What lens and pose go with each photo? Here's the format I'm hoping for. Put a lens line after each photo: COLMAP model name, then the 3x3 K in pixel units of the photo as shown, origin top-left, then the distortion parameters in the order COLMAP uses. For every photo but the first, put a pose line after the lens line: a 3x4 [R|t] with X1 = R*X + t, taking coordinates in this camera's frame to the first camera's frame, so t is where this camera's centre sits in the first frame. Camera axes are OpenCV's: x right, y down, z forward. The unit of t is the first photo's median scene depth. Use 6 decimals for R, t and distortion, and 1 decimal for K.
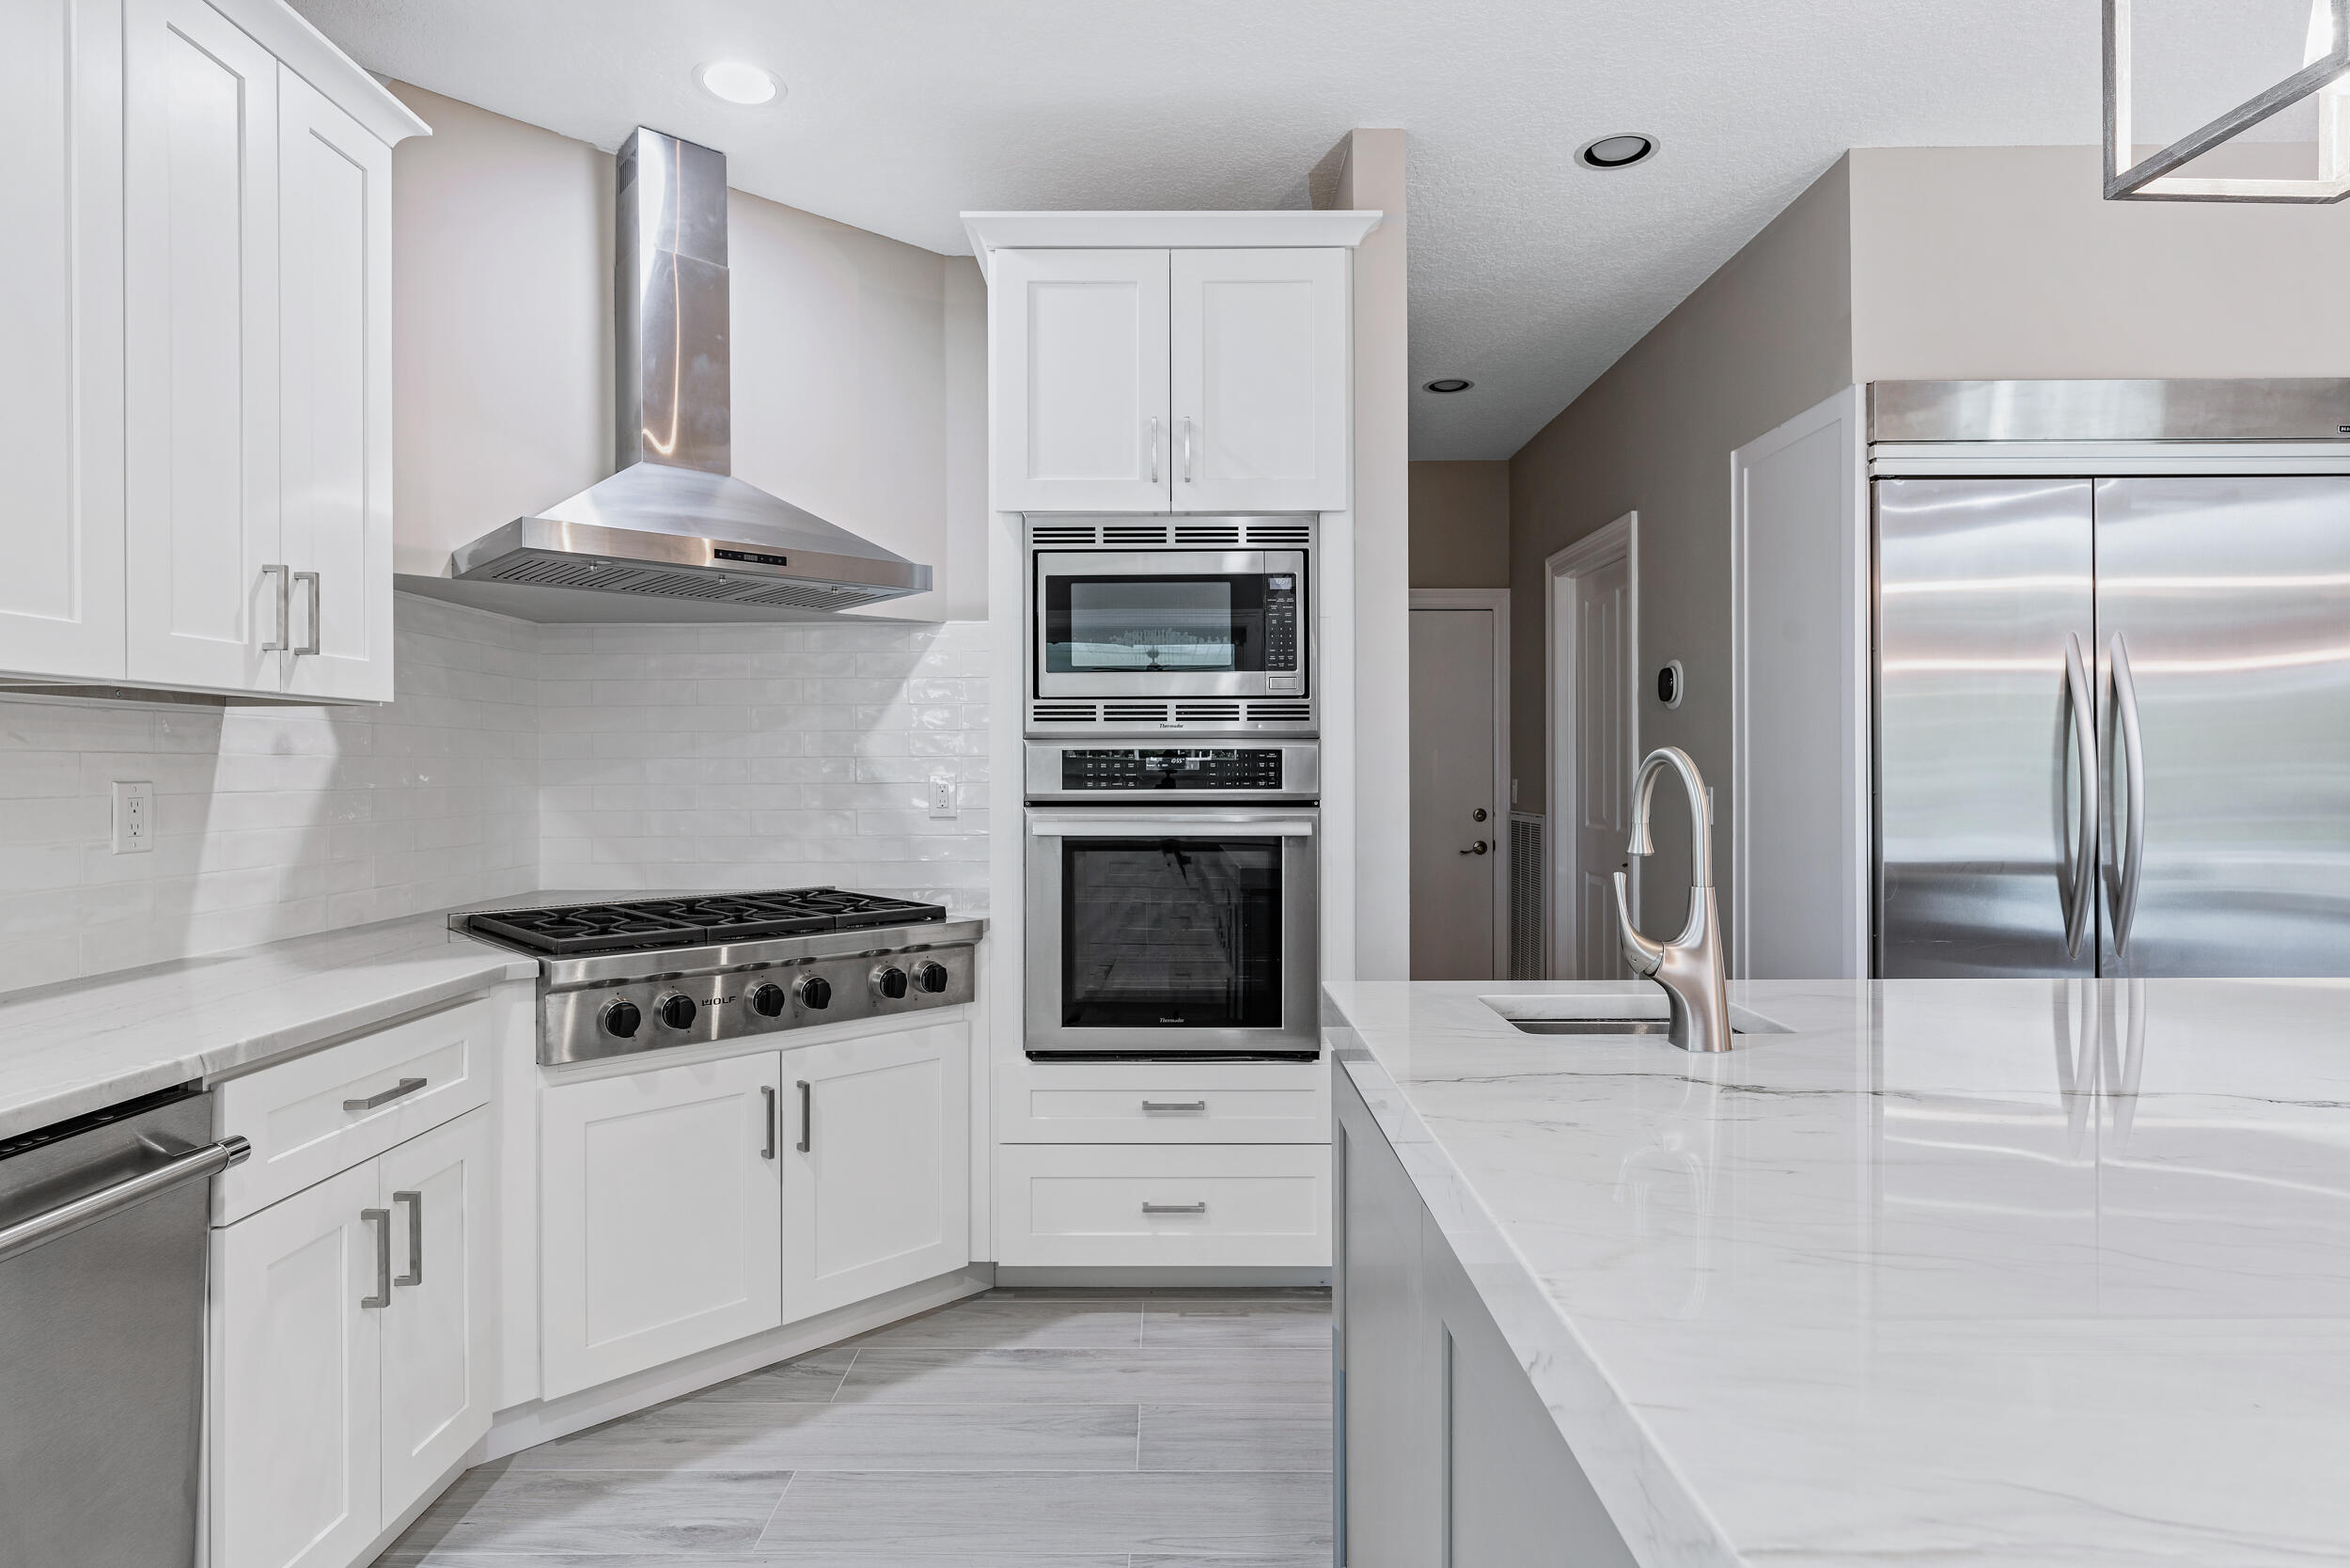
lens RADIAL K [[1218.8, 0, 1175.0], [0, 1218.8, 784.0], [0, 0, 1]] dist [-0.023112, 0.000117]
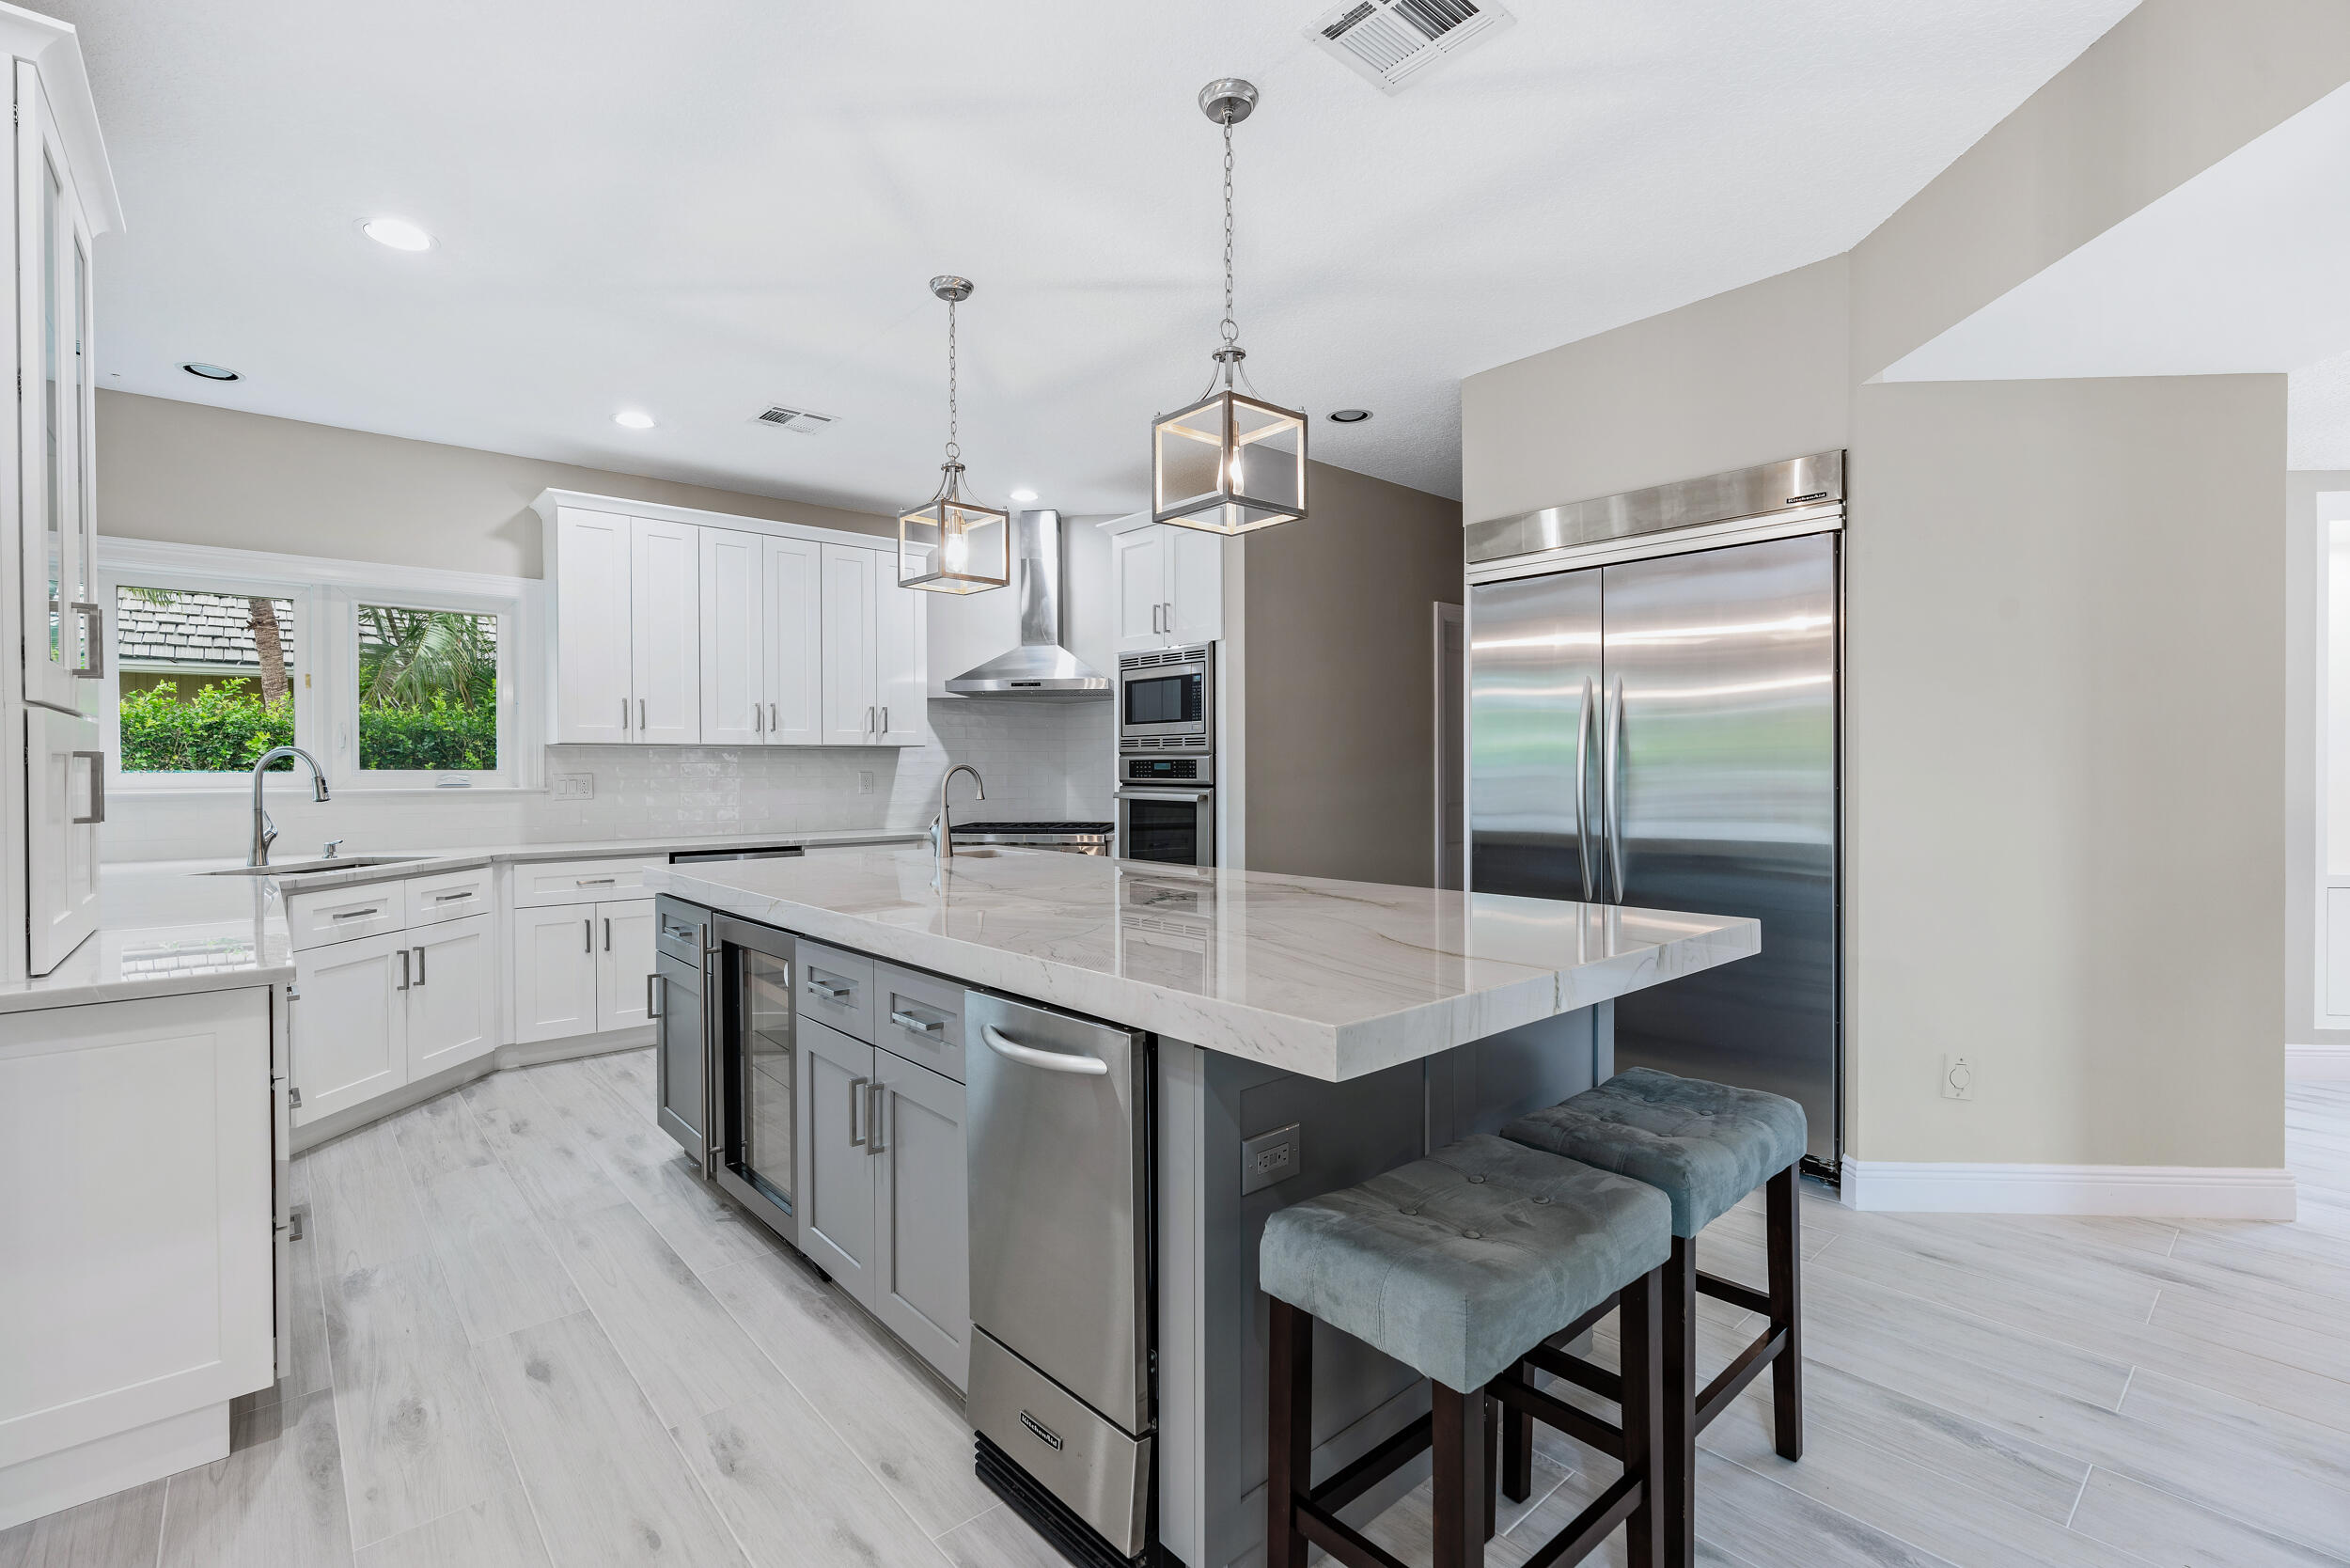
lens RADIAL K [[1049.5, 0, 1168.2], [0, 1049.5, 774.8], [0, 0, 1]] dist [-0.002242, -0.000022]
pose [[0.648933, 0.007432, -0.760810, 1.405295], [-0.004174, 0.999972, 0.006208, -0.013137], [0.760834, -0.000853, 0.648945, -0.186017]]
